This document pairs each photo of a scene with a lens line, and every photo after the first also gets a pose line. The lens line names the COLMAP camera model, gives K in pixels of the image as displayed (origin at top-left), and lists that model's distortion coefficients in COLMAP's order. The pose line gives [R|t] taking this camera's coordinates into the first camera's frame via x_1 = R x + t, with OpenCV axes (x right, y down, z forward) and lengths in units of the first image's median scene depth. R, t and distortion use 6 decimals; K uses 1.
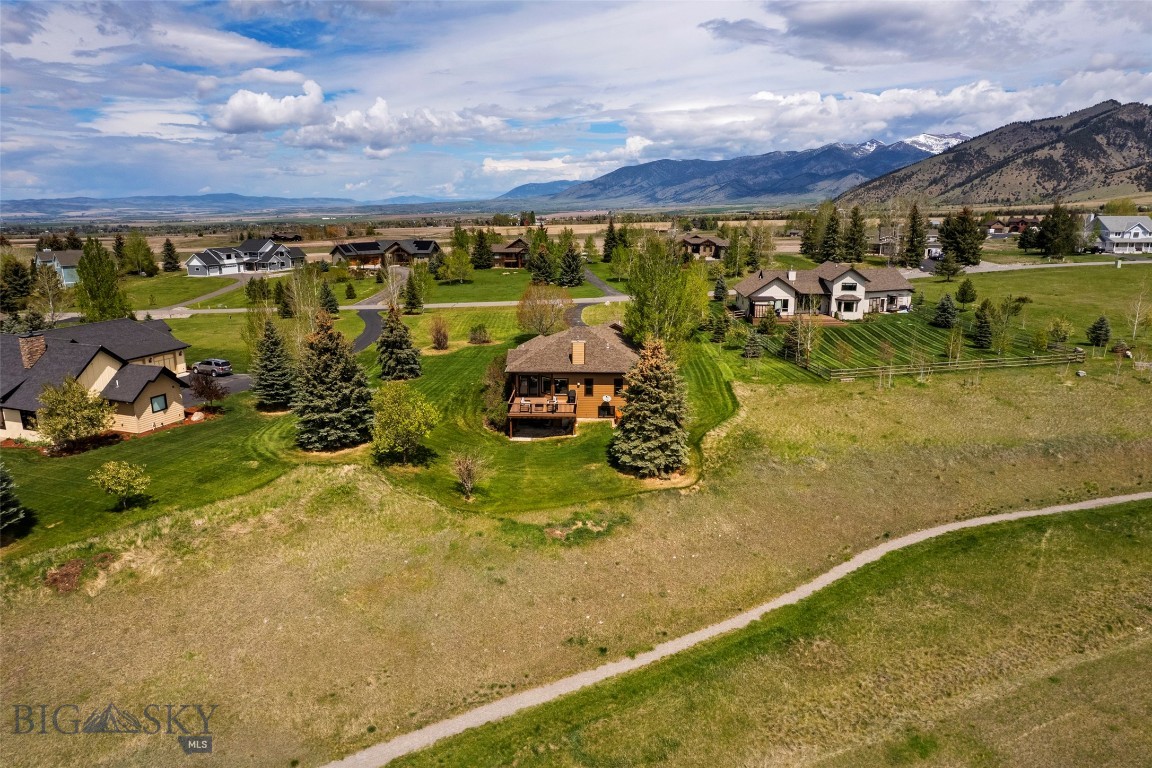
lens RADIAL K [[745.3, 0, 577.5], [0, 745.3, 380.2], [0, 0, 1]] dist [-0.081279, 0.073608]
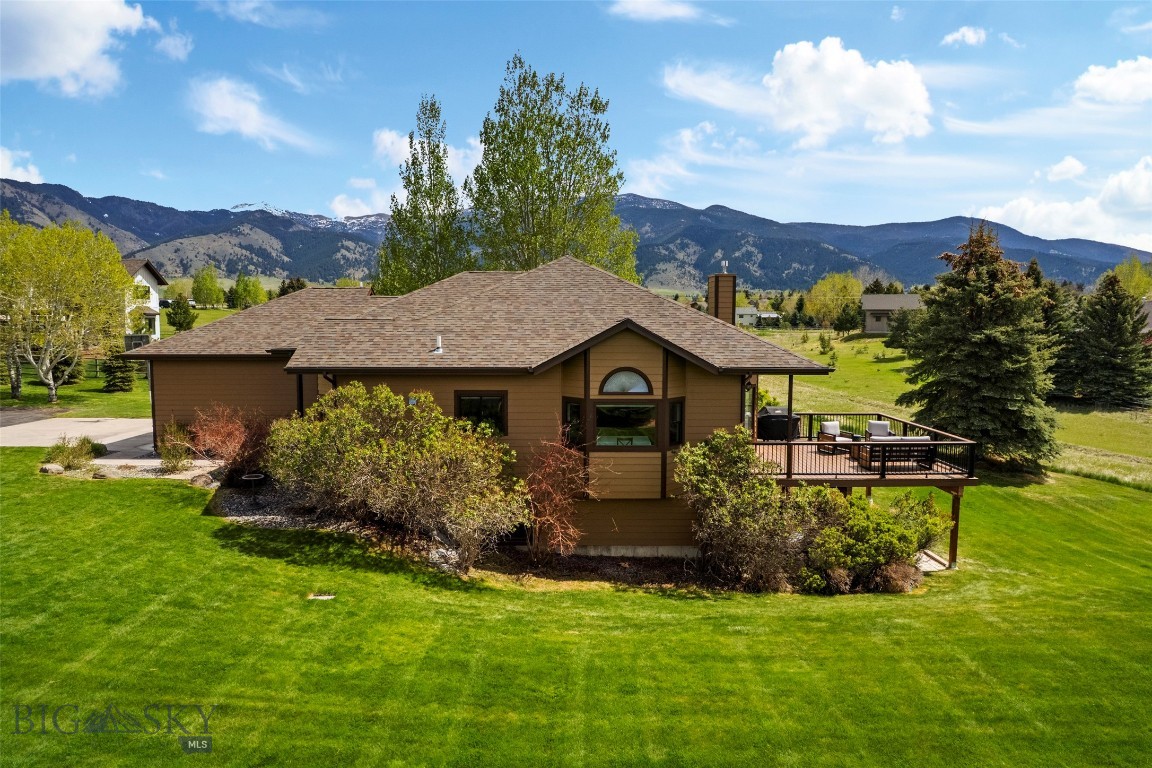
lens RADIAL K [[738.7, 0, 578.1], [0, 738.7, 384.6], [0, 0, 1]] dist [-0.080028, 0.073051]
pose [[-0.032328, -0.090616, 0.995361, -0.343502], [0.227057, 0.969177, 0.095607, -0.049996], [-0.973345, 0.229094, -0.010756, 1.065513]]
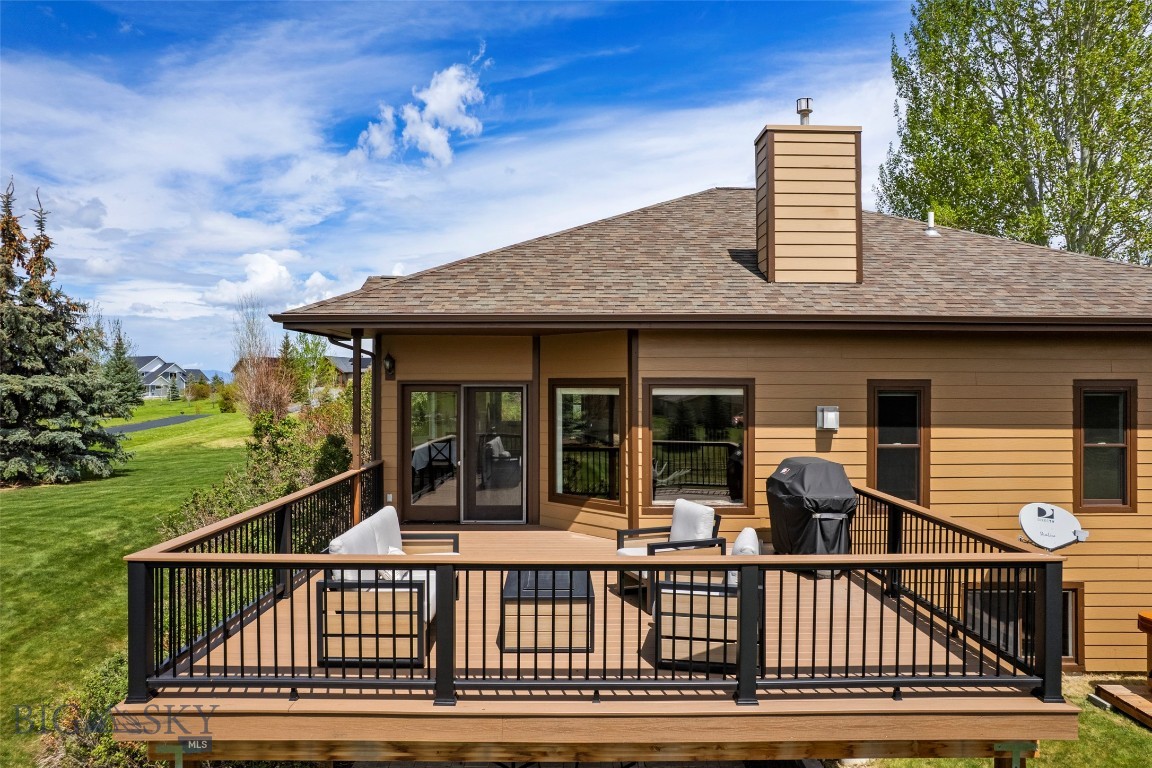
lens RADIAL K [[738.7, 0, 578.1], [0, 738.7, 384.6], [0, 0, 1]] dist [-0.080028, 0.073051]
pose [[0.999499, 0.000768, 0.031643, -0.047907], [0.006547, 0.973072, -0.230407, 0.028927], [-0.030968, 0.230499, 0.972580, 0.858478]]
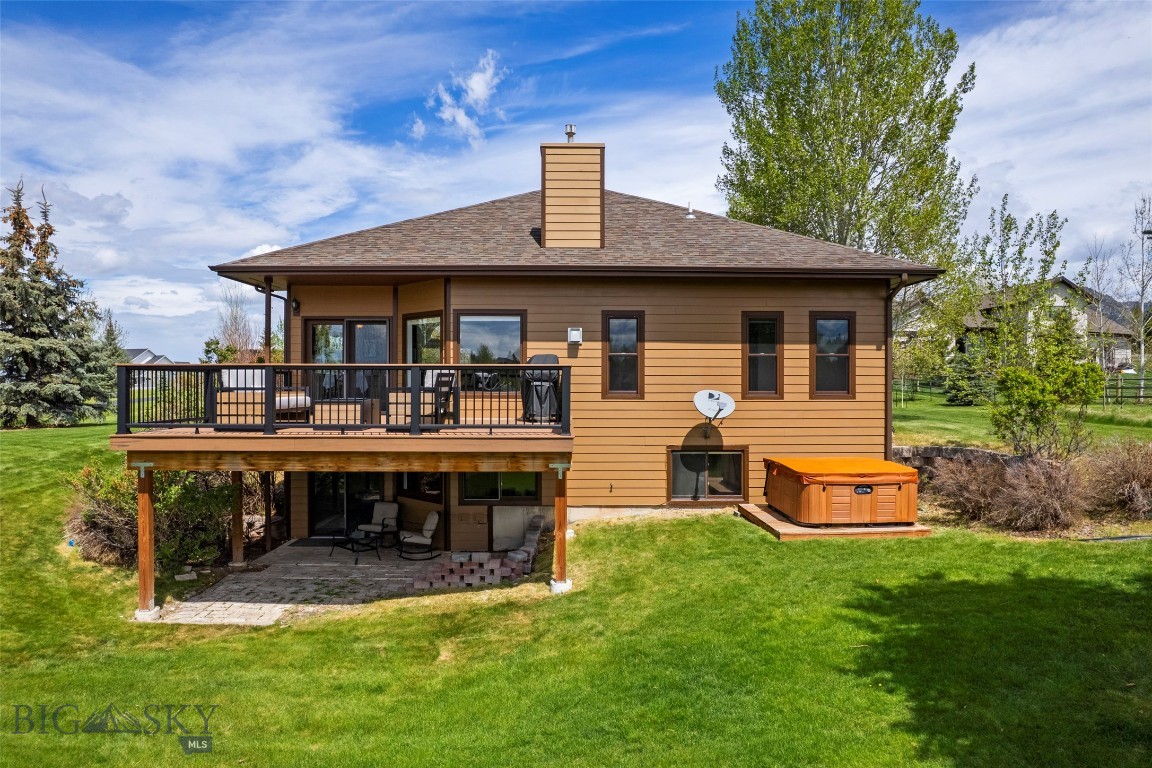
lens RADIAL K [[738.7, 0, 578.1], [0, 738.7, 384.6], [0, 0, 1]] dist [-0.080028, 0.073051]
pose [[0.999155, 0.001374, 0.041077, -0.005875], [0.008029, 0.973659, -0.227868, 0.064146], [-0.040308, 0.228005, 0.972825, 0.792565]]
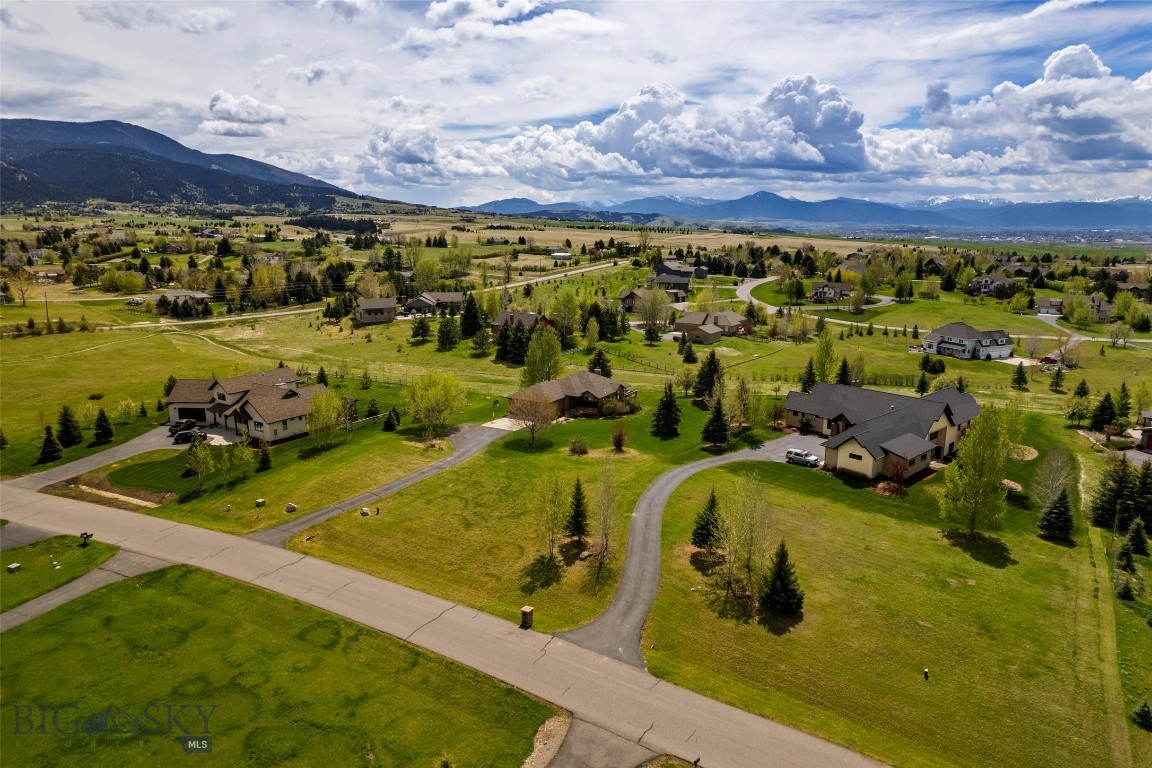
lens RADIAL K [[738.7, 0, 578.1], [0, 738.7, 384.6], [0, 0, 1]] dist [-0.080028, 0.073051]
pose [[-0.877662, -0.102420, 0.468209, -0.924151], [0.108244, 0.909302, 0.401812, -0.849763], [-0.466897, 0.403336, -0.786974, 2.654760]]
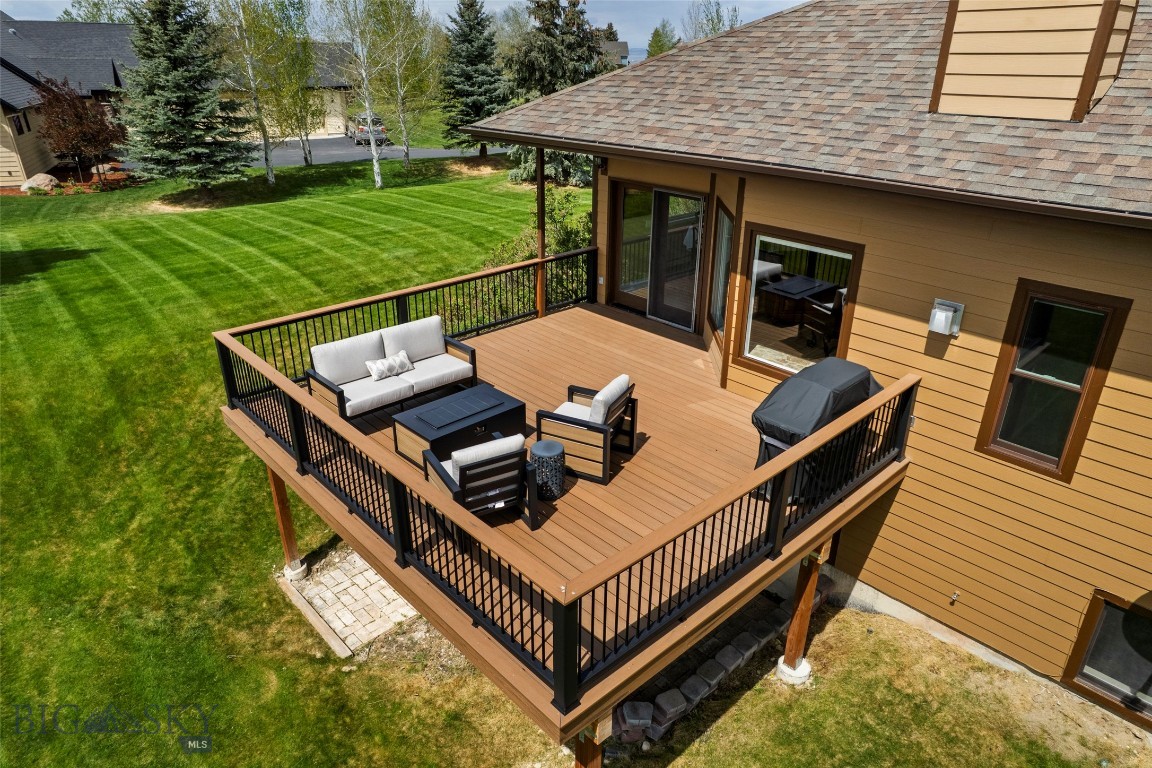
lens RADIAL K [[738.7, 0, 578.1], [0, 738.7, 384.6], [0, 0, 1]] dist [-0.080028, 0.073051]
pose [[0.696509, 0.301130, -0.651303, 0.033448], [-0.169237, 0.951012, 0.258717, -0.003734], [0.697305, -0.069974, 0.713351, 0.883260]]
